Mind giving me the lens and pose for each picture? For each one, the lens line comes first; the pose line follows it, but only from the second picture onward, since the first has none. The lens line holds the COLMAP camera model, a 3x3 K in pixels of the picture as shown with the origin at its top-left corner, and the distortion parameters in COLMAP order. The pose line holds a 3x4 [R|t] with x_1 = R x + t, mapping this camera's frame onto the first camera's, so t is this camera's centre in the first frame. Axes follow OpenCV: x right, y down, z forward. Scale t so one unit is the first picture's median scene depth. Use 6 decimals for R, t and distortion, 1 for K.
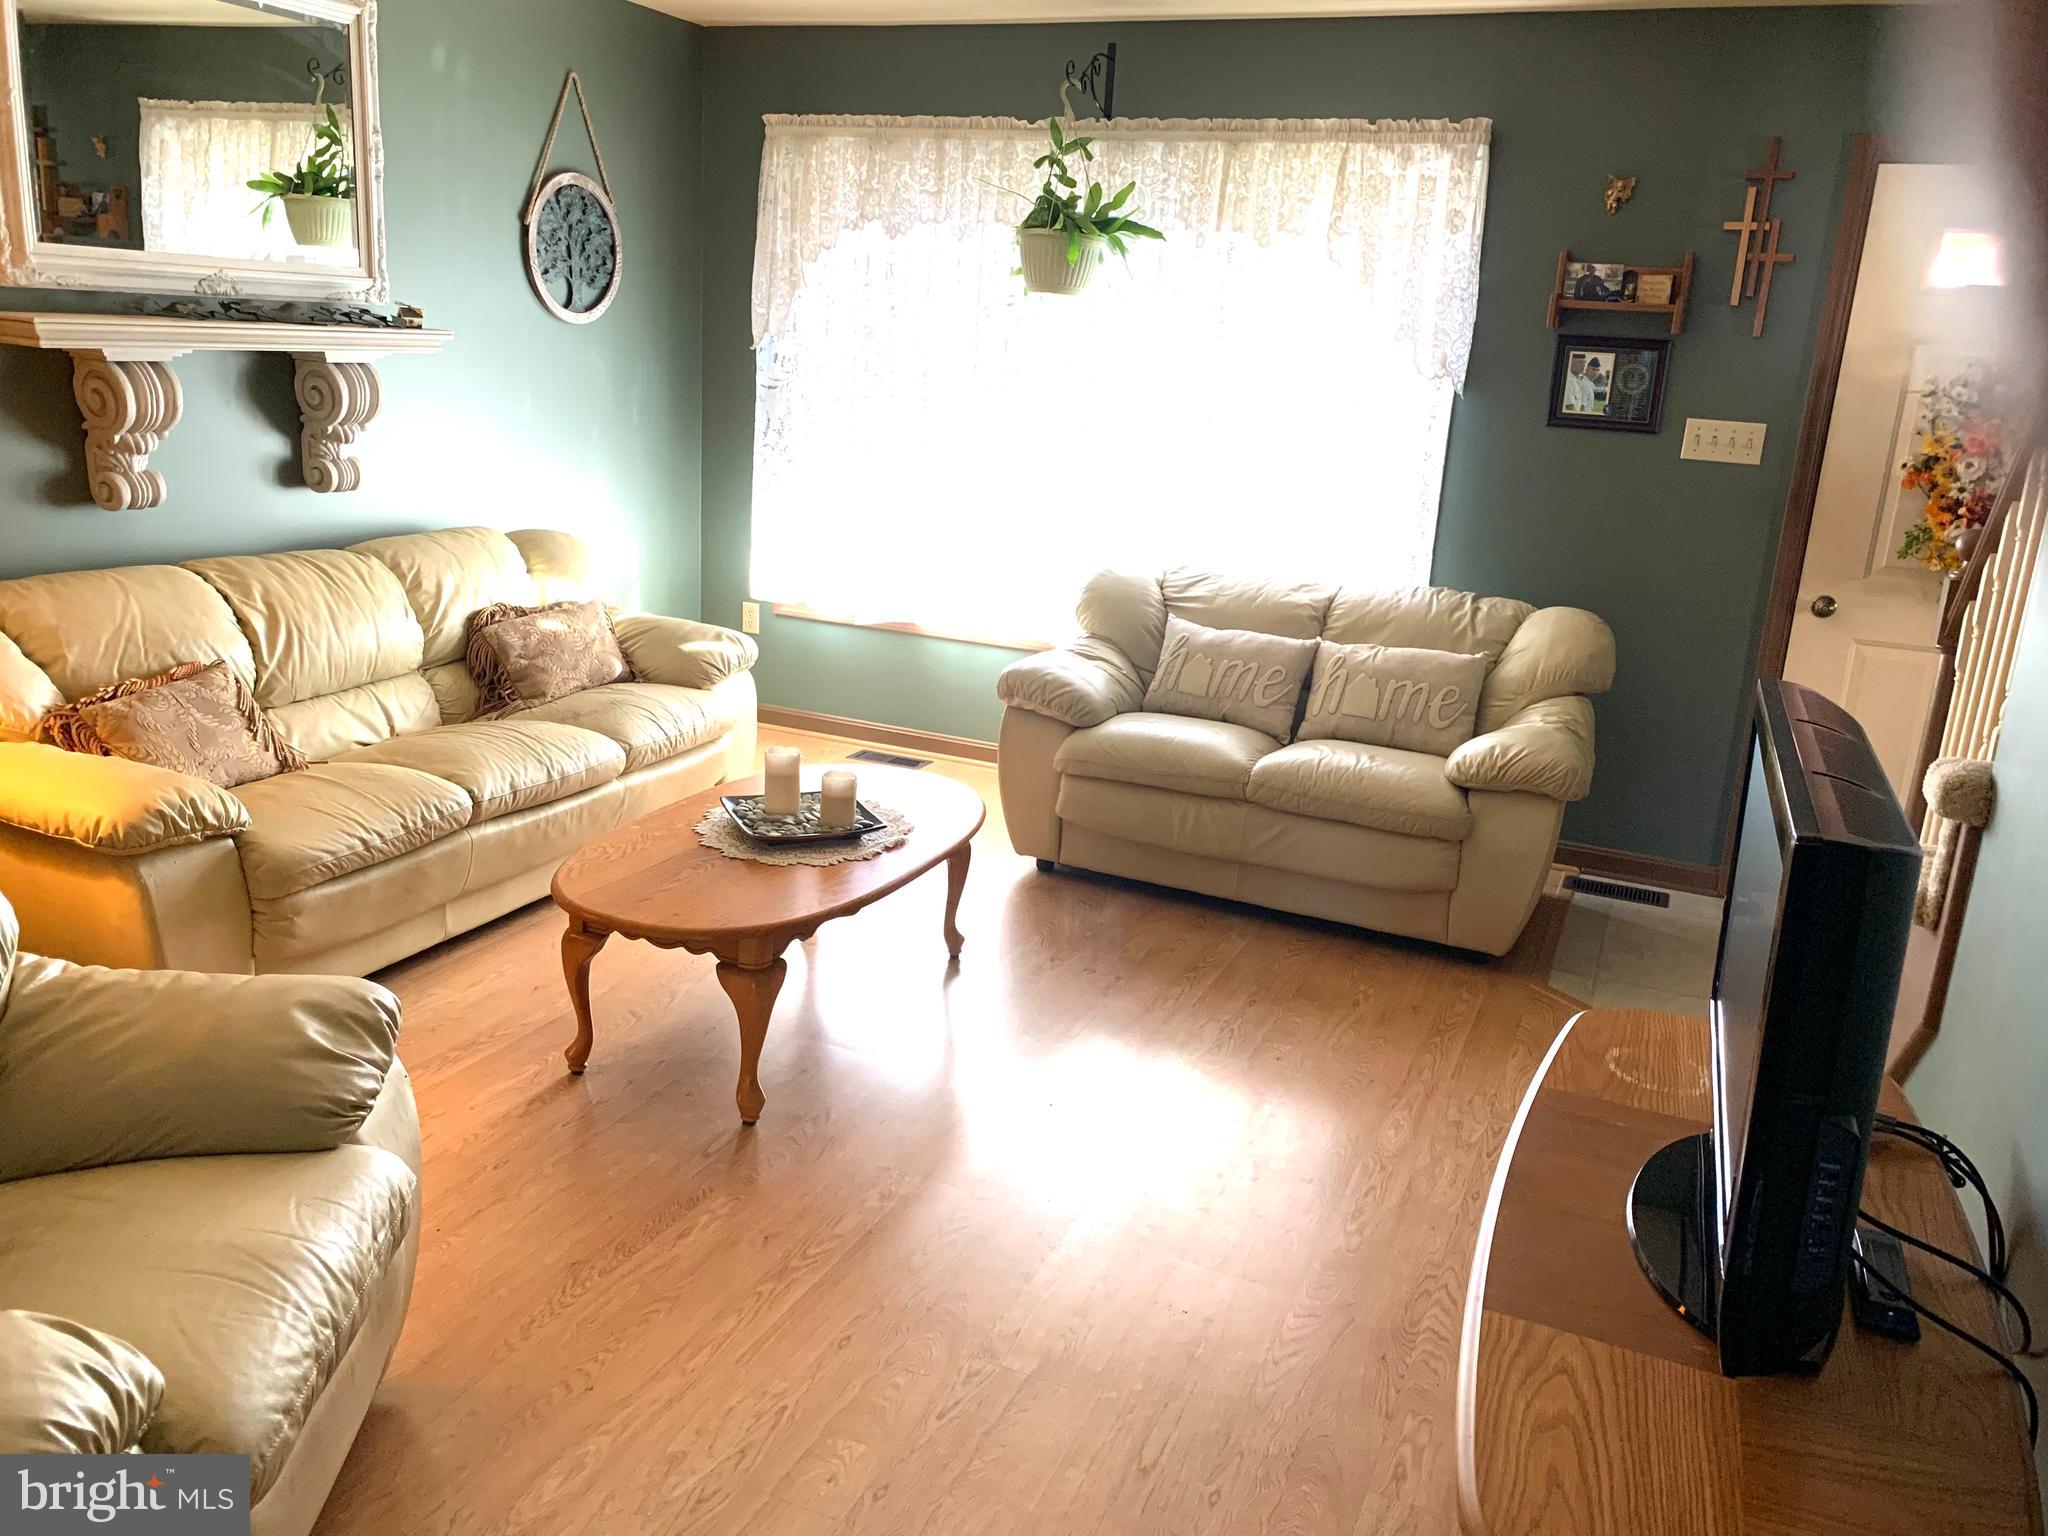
lens RADIAL K [[1598.4, 0, 1028.6], [0, 1598.4, 749.1], [0, 0, 1]] dist [0.071636, -0.080232]
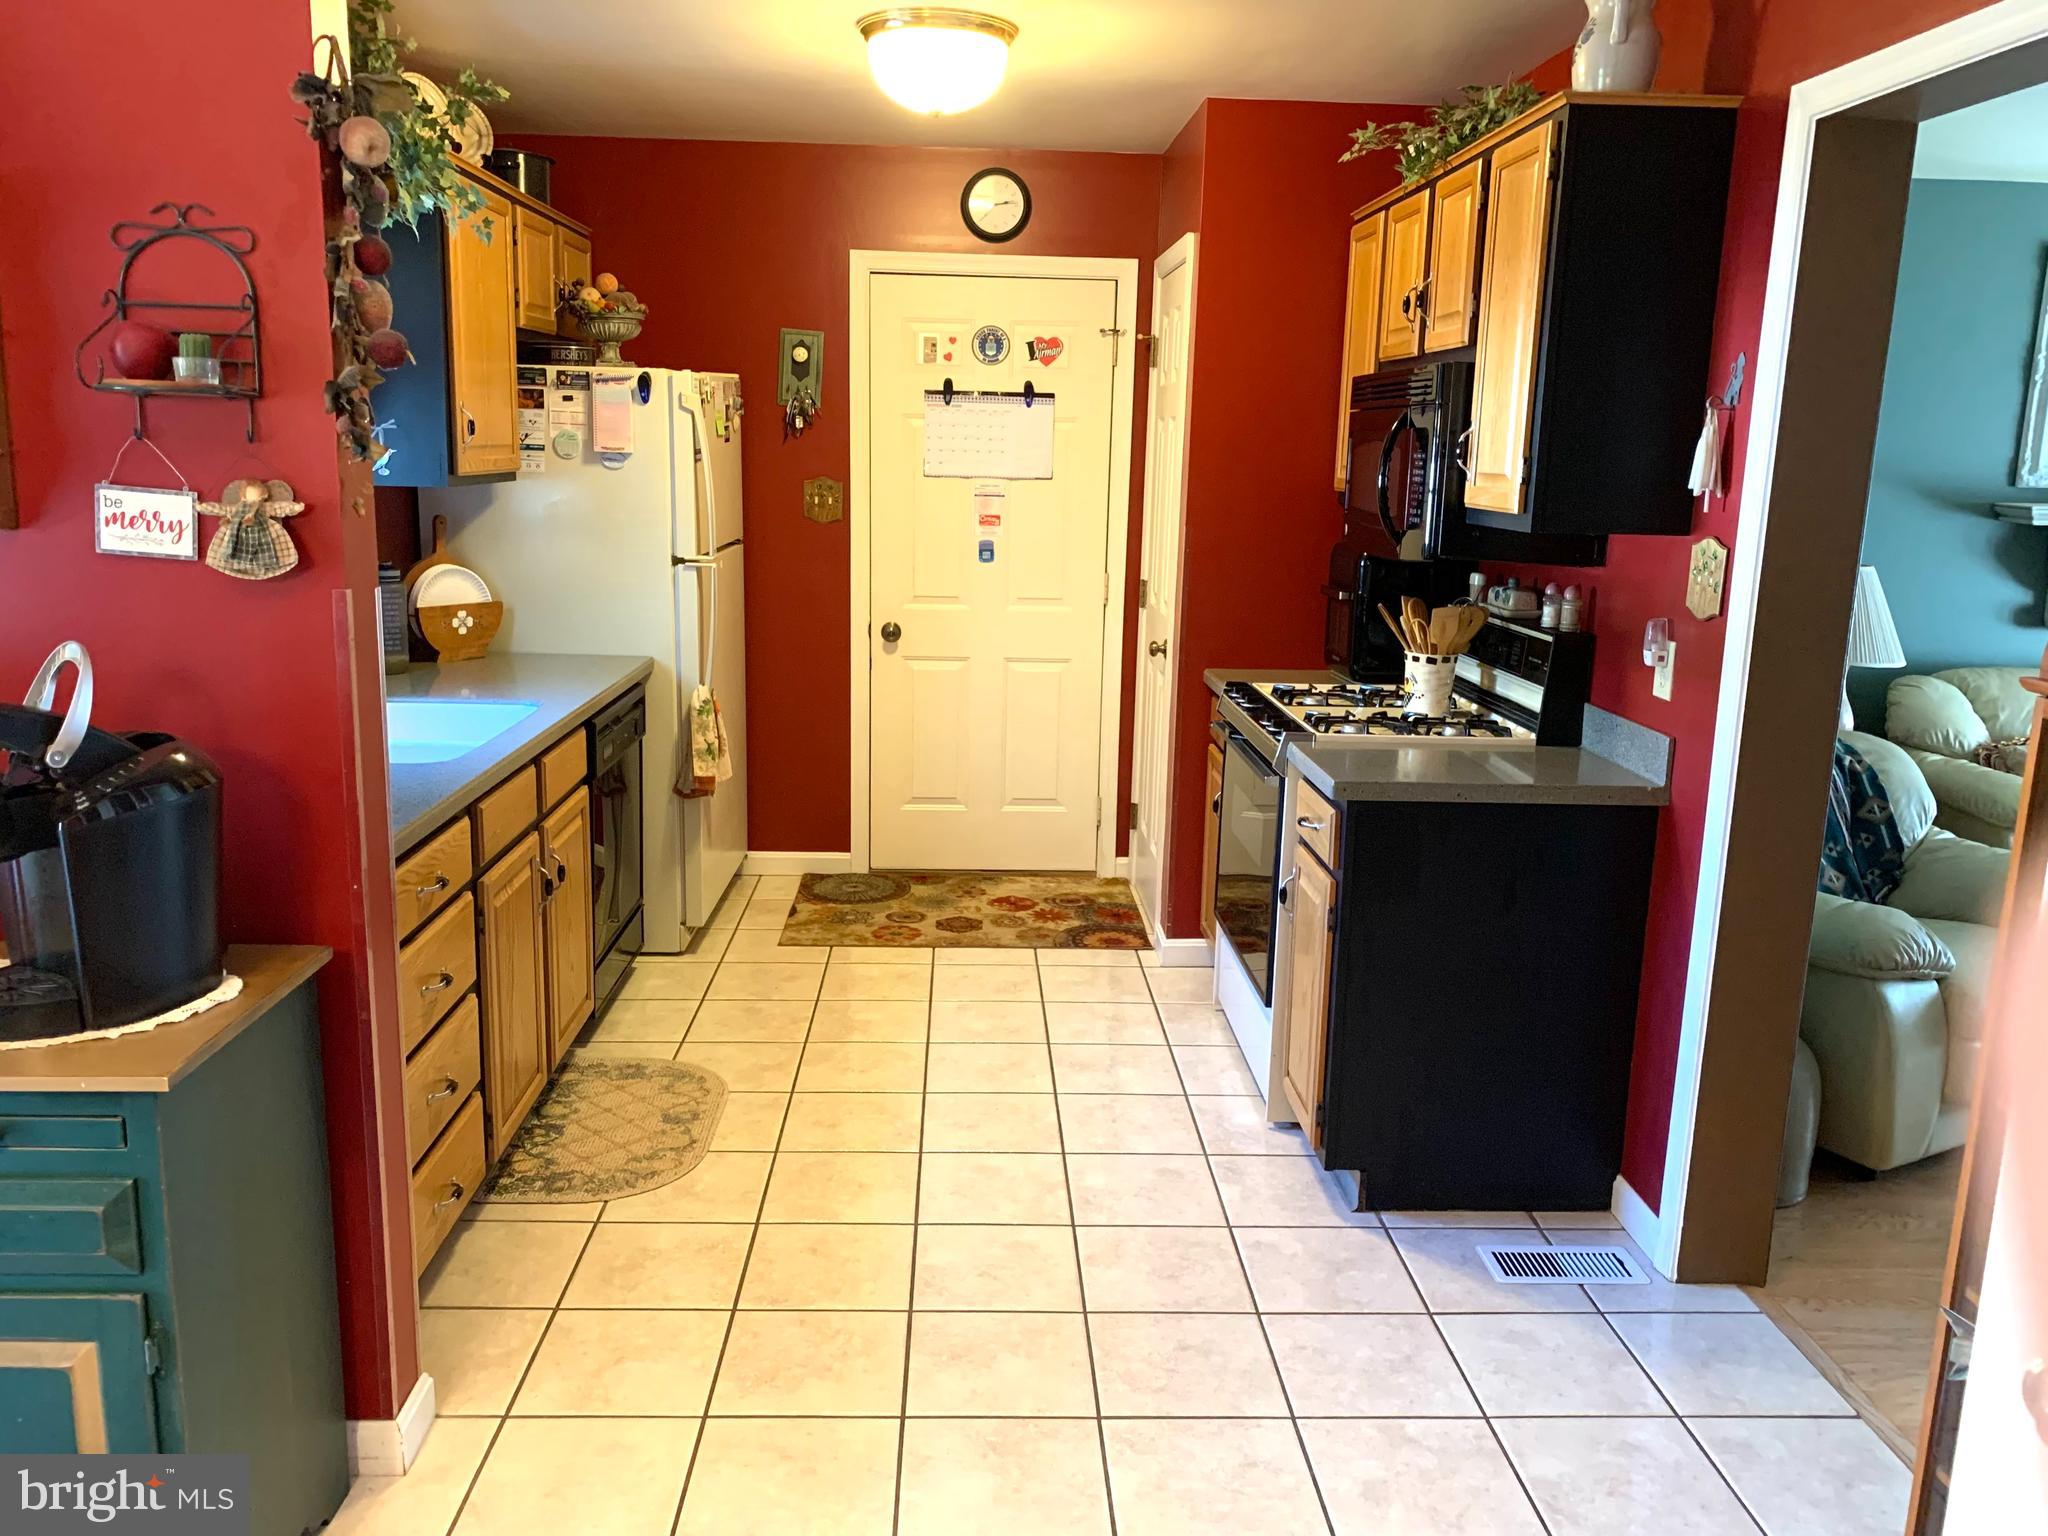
lens RADIAL K [[1598.4, 0, 1023.0], [0, 1598.4, 766.9], [0, 0, 1]] dist [0.071636, -0.080232]
pose [[0.451160, 0.134862, -0.882194, 0.287998], [-0.226259, 0.973504, 0.033110, 0.116939], [0.863285, 0.184666, 0.469720, -0.420983]]
